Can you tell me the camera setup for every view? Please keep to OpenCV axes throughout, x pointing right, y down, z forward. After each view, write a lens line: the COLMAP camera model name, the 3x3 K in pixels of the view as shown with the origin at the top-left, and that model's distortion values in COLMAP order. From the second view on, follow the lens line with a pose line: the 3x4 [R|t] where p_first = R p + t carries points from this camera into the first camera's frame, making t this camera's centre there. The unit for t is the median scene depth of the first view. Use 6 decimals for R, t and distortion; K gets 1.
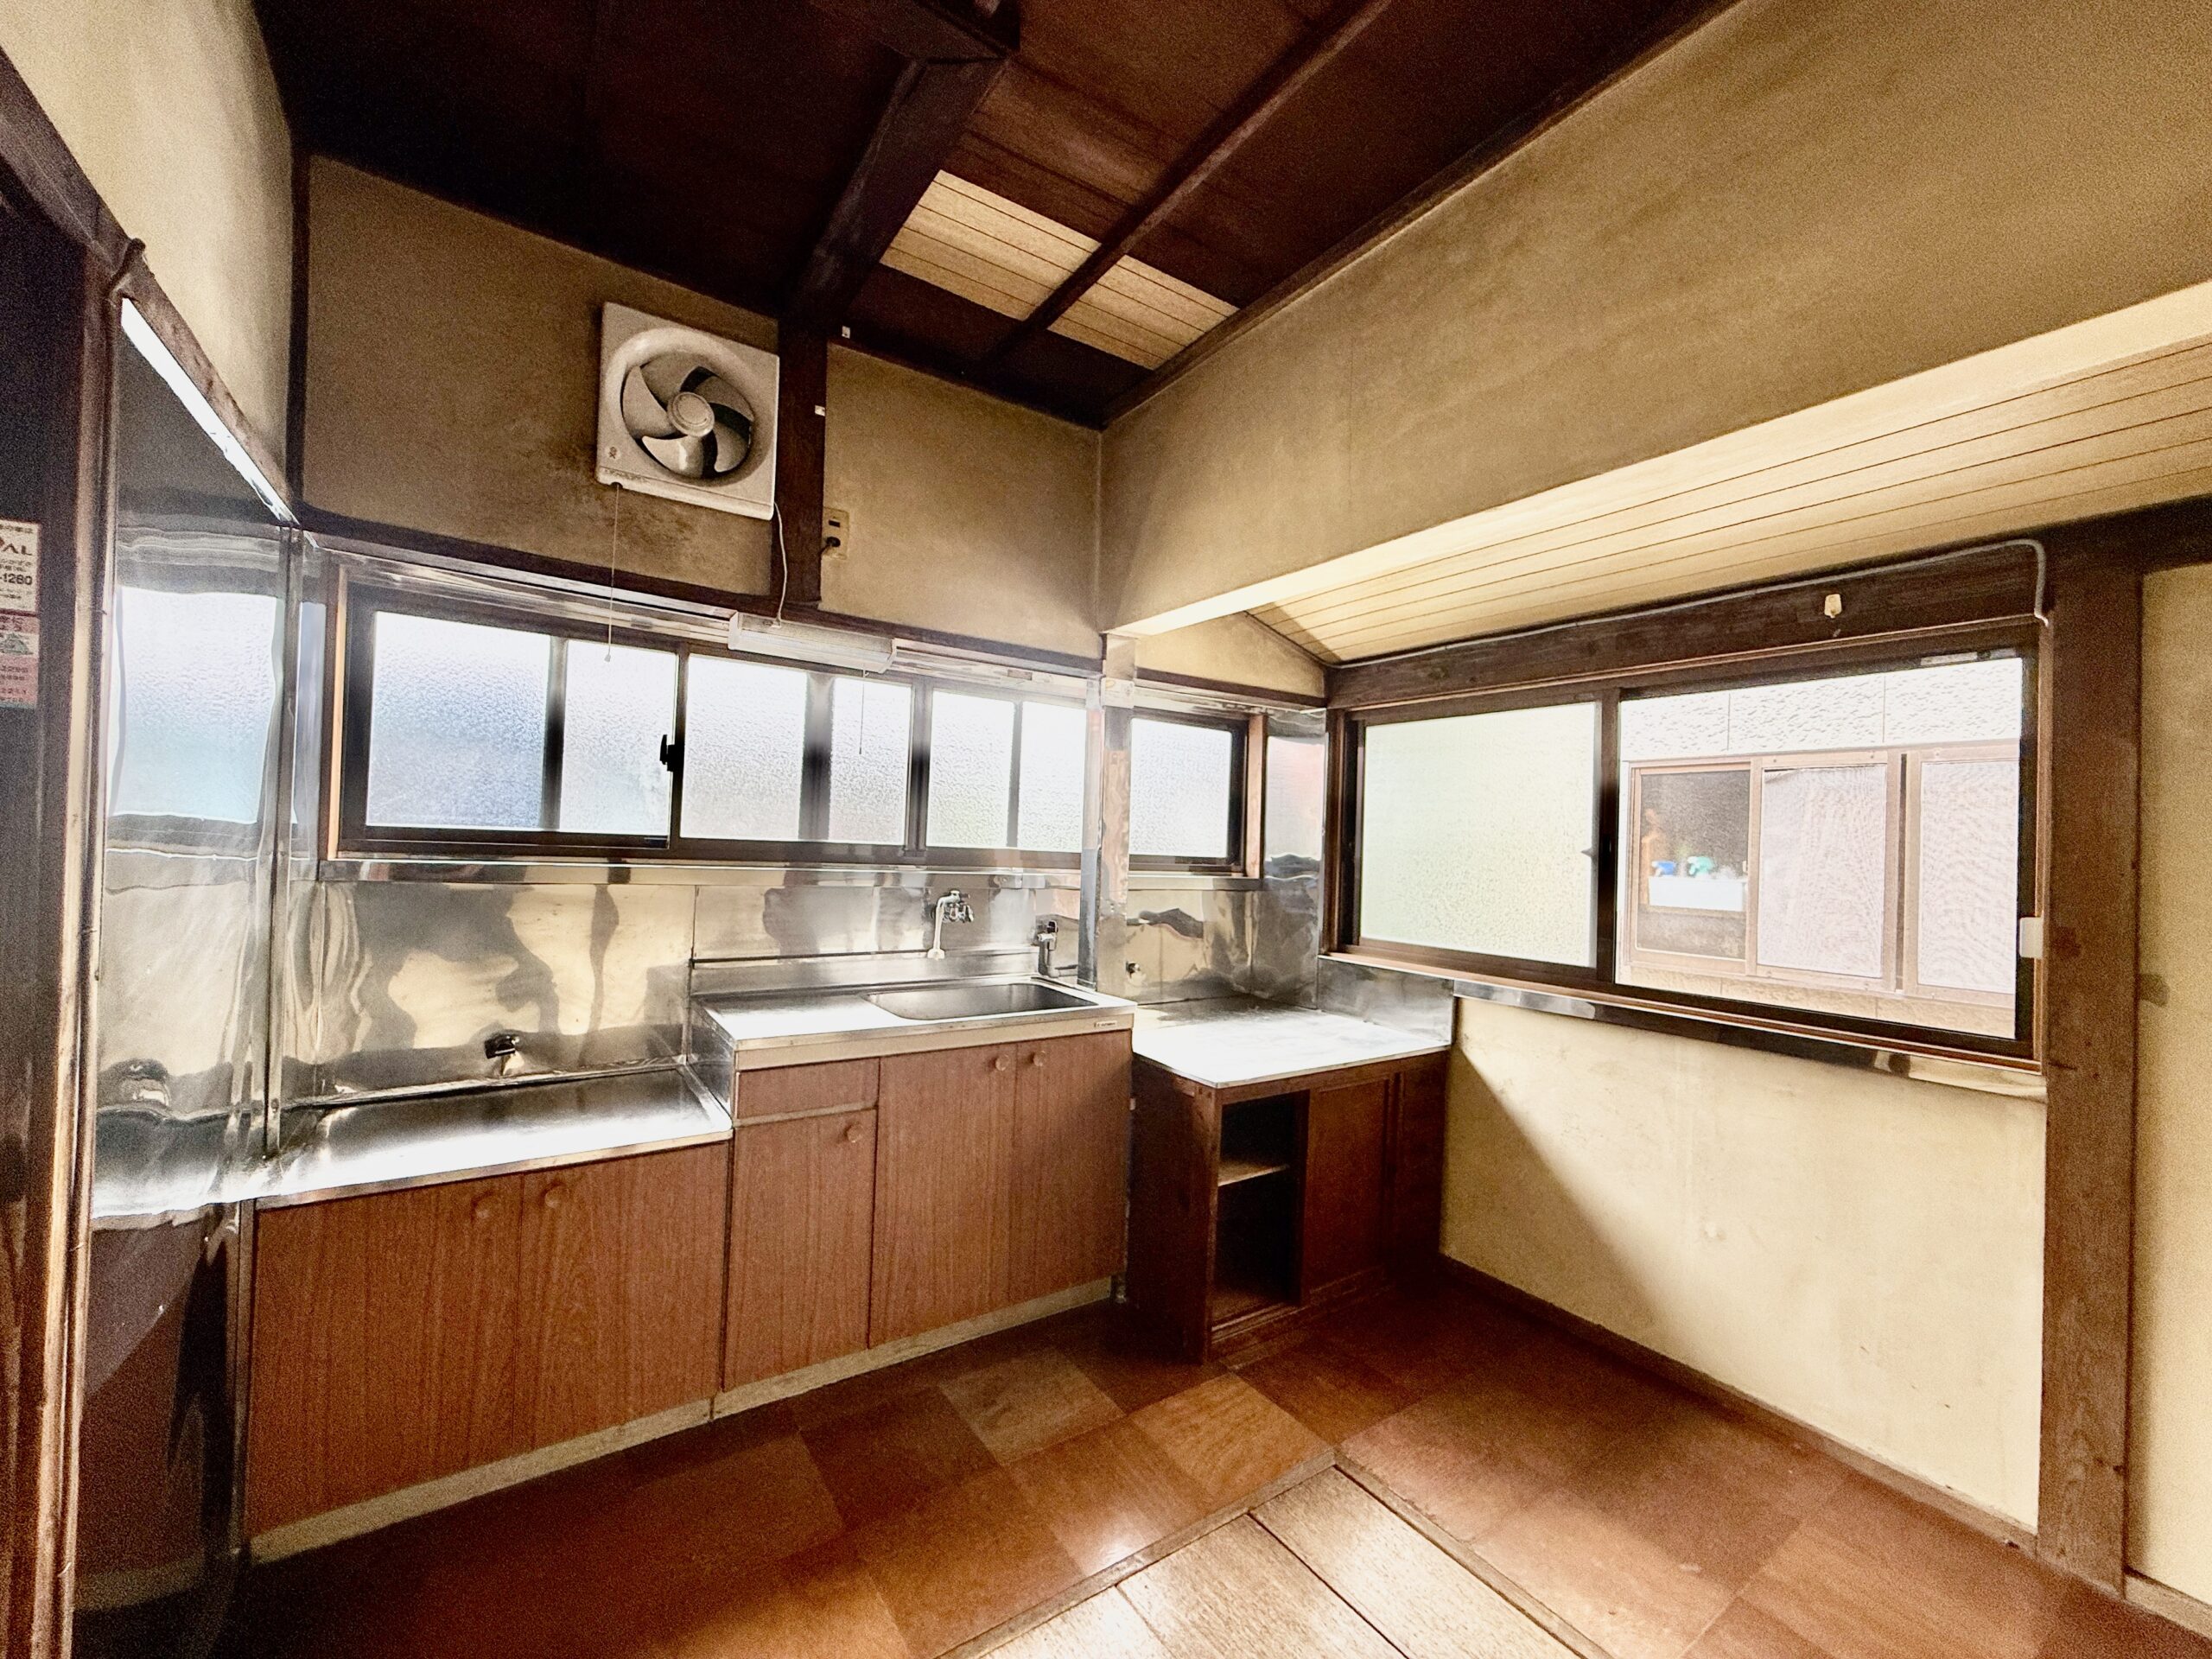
lens RADIAL K [[882.4, 0, 1105.2], [0, 882.4, 833.2], [0, 0, 1]] dist [-0.001032, 0.000342]
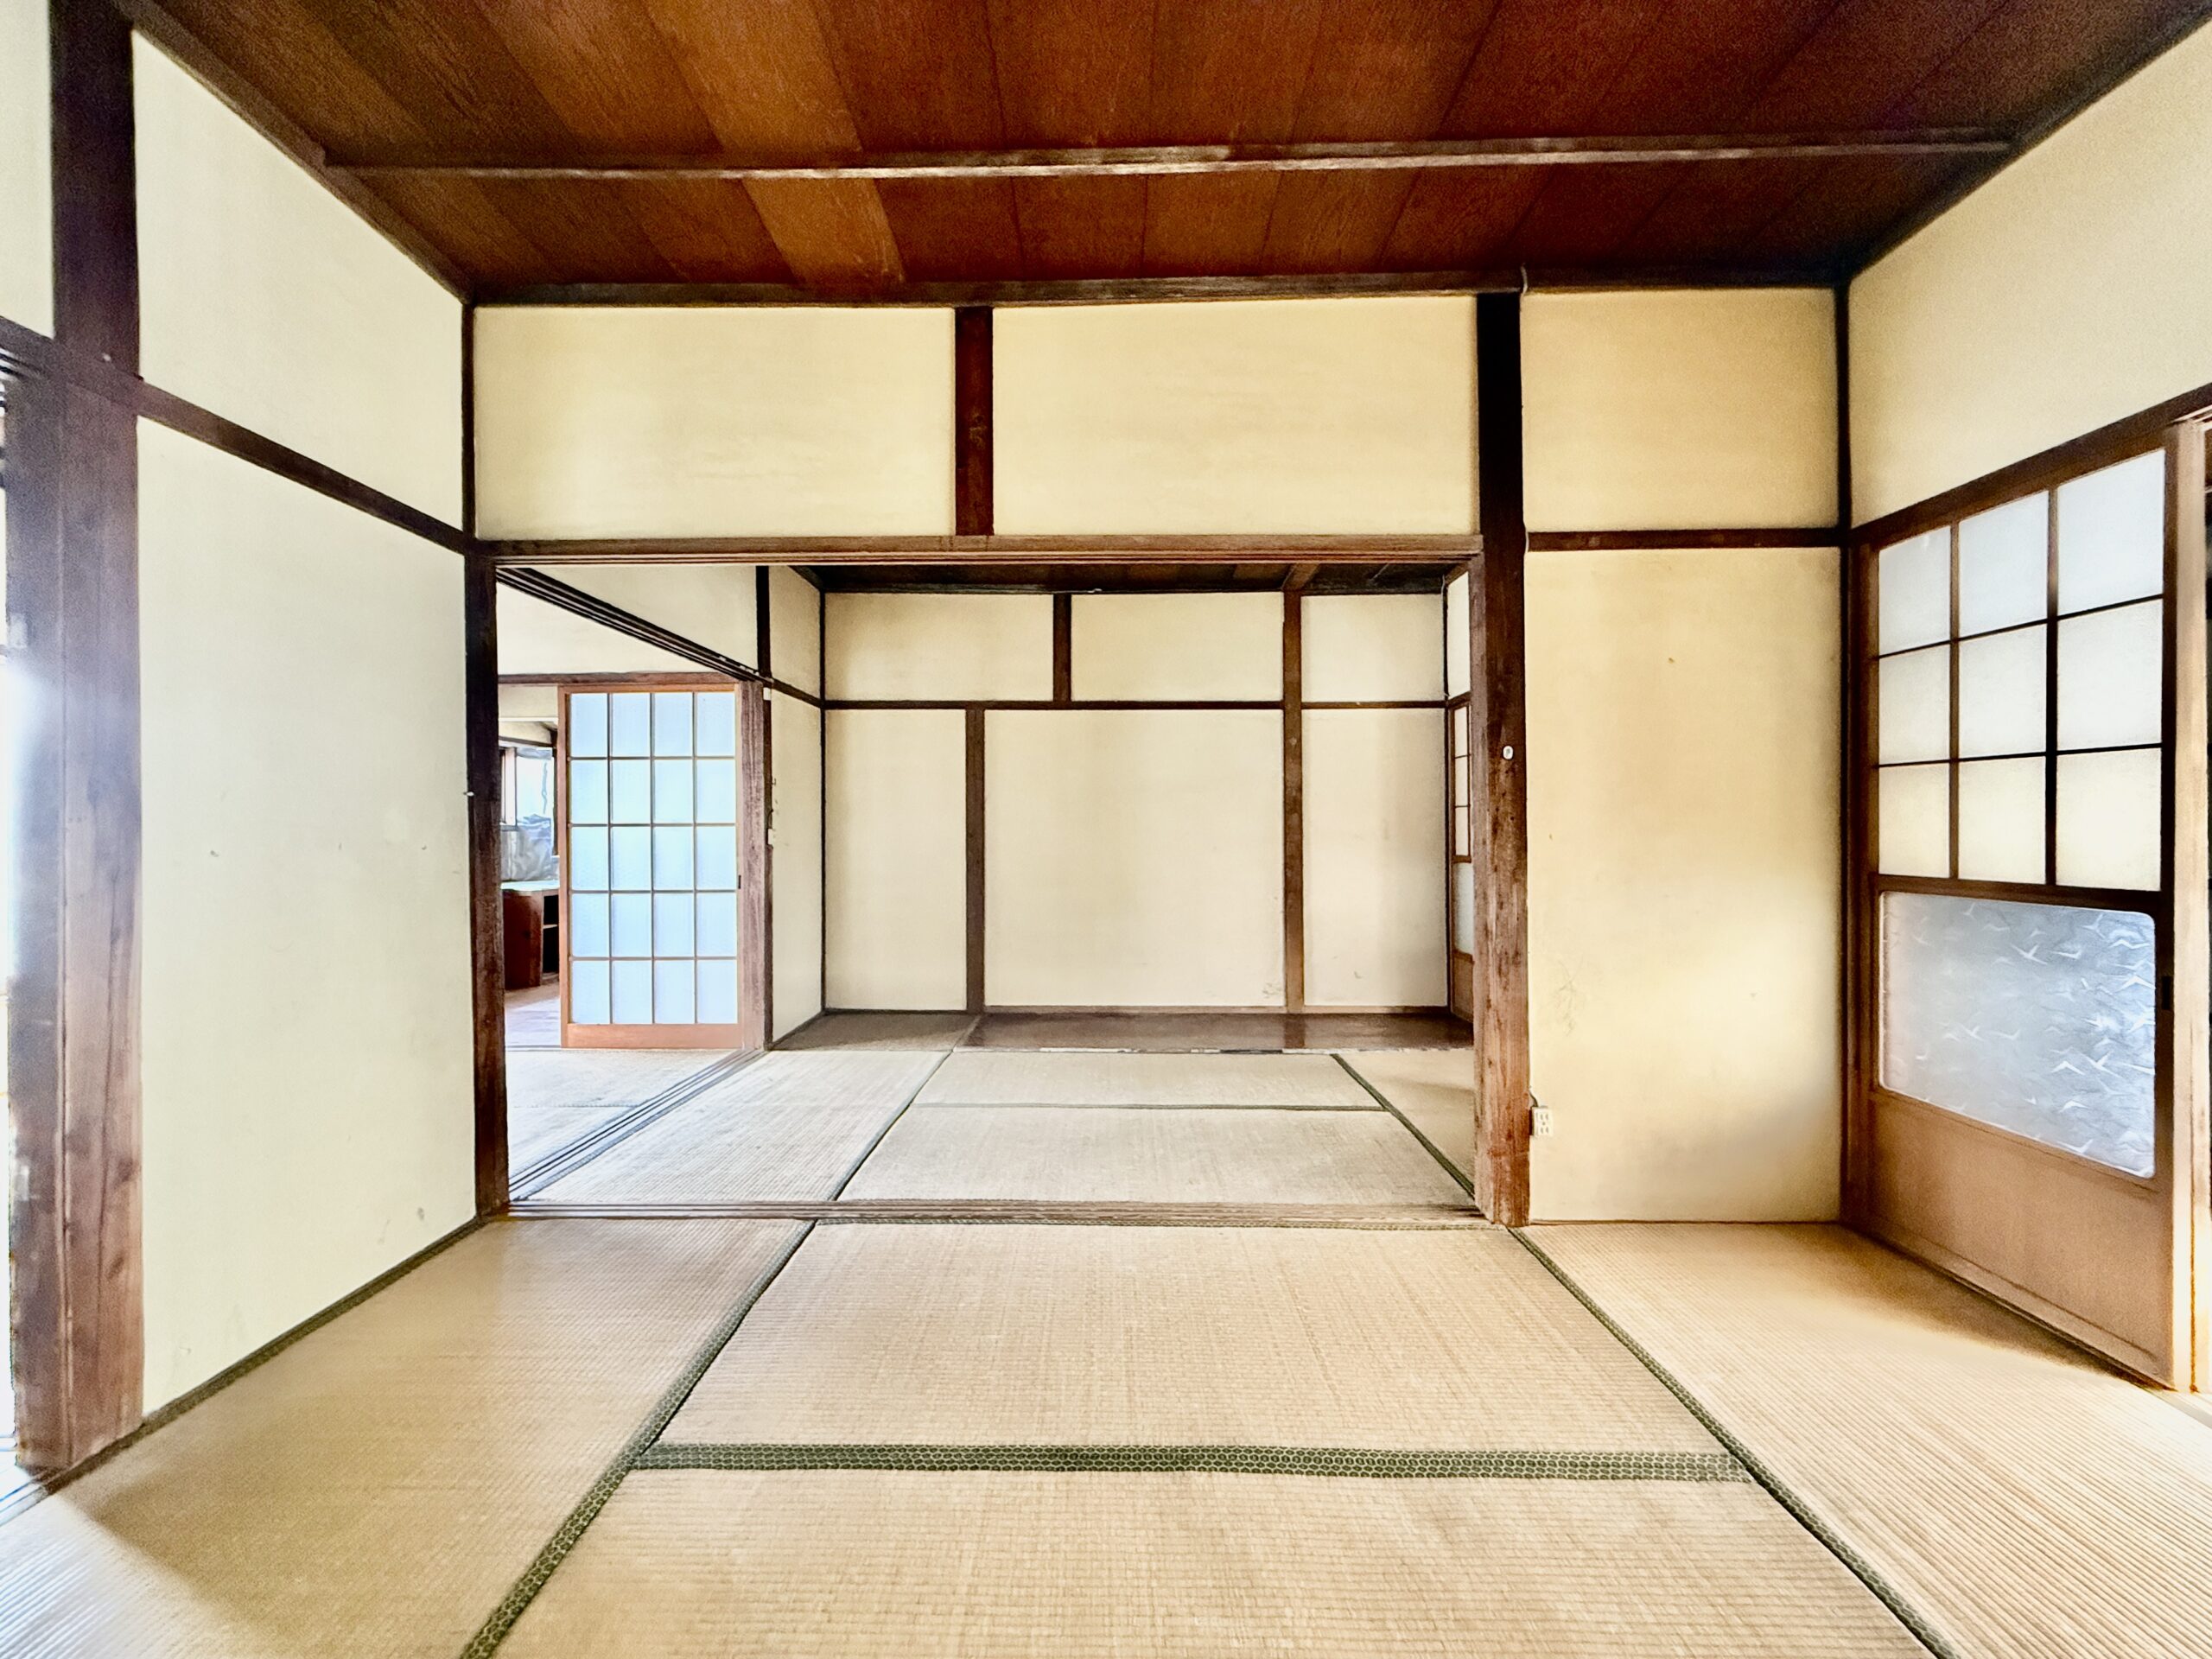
lens RADIAL K [[882.4, 0, 1115.2], [0, 882.4, 834.4], [0, 0, 1]] dist [-0.001032, 0.000342]
pose [[0.567418, -0.036048, 0.822640, -1.308581], [0.017703, 0.999344, 0.031580, 0.053724], [-0.823239, -0.003356, 0.567684, -2.412477]]
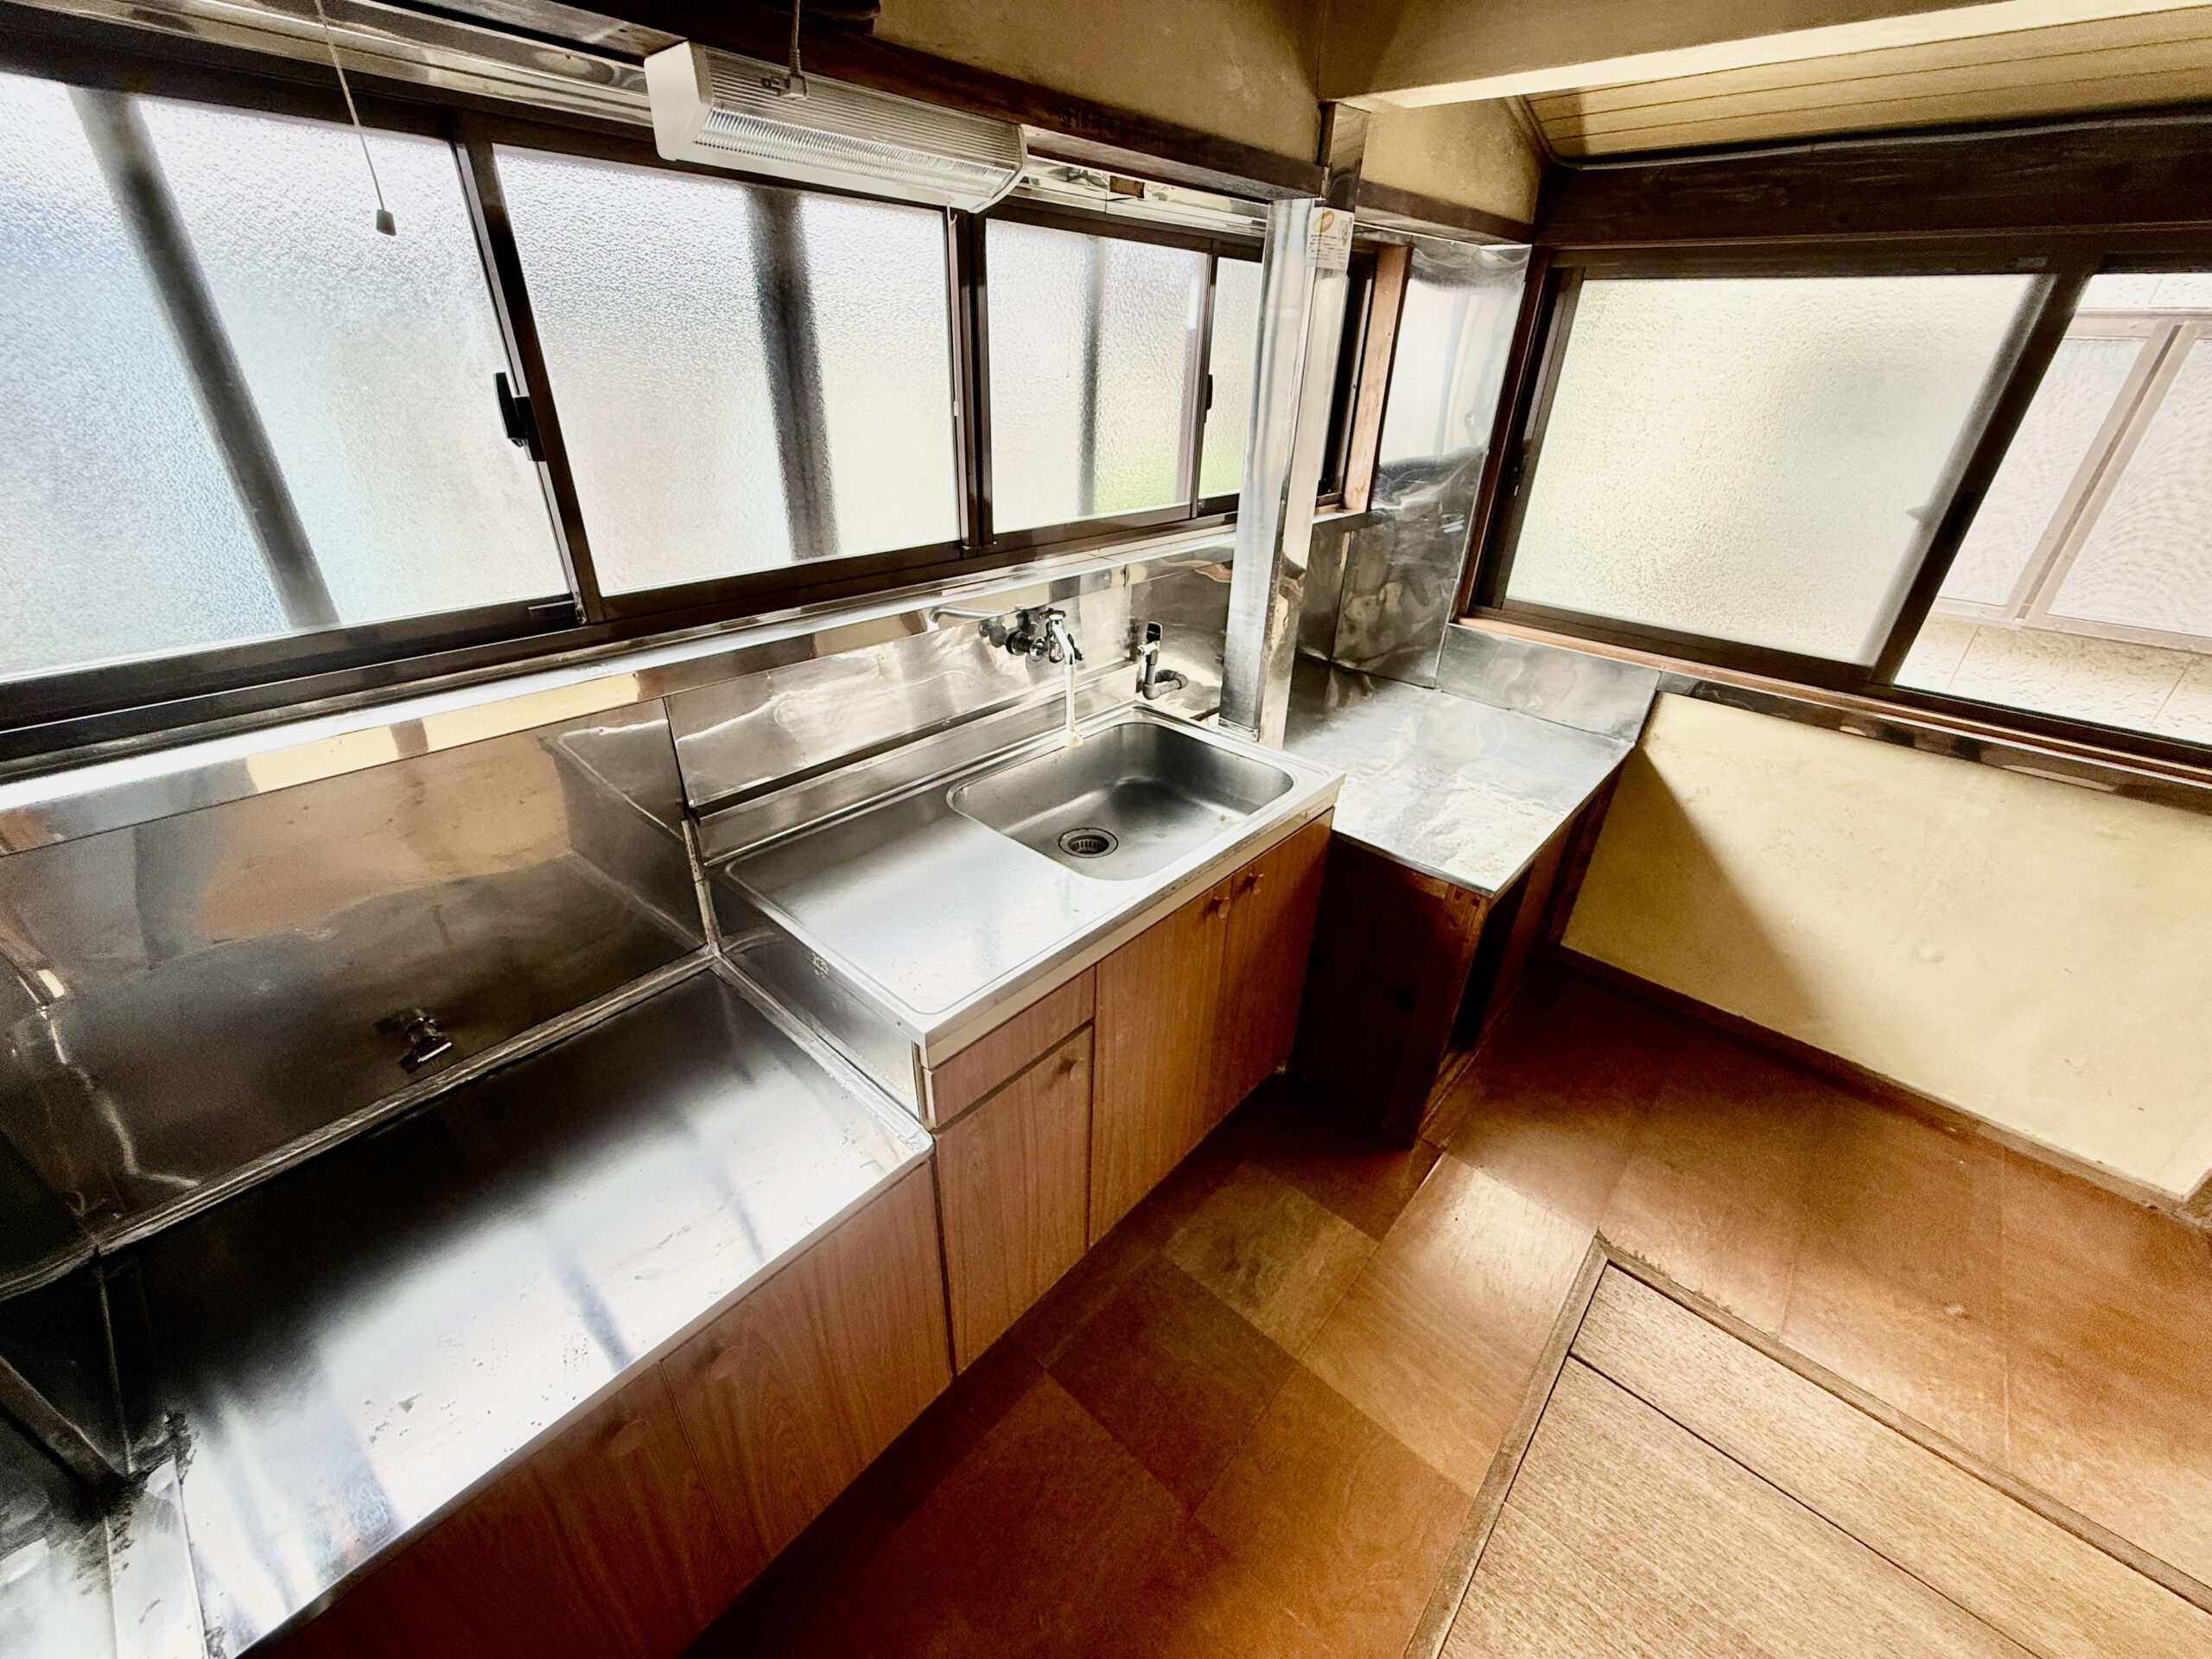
lens RADIAL K [[882.4, 0, 1105.5], [0, 882.4, 833.4], [0, 0, 1]] dist [-0.001032, 0.000342]
pose [[0.972449, -0.123561, 0.197673, -0.377492], [0.007435, 0.863977, 0.503476, -0.157535], [-0.232996, -0.488135, 0.841093, 0.522030]]
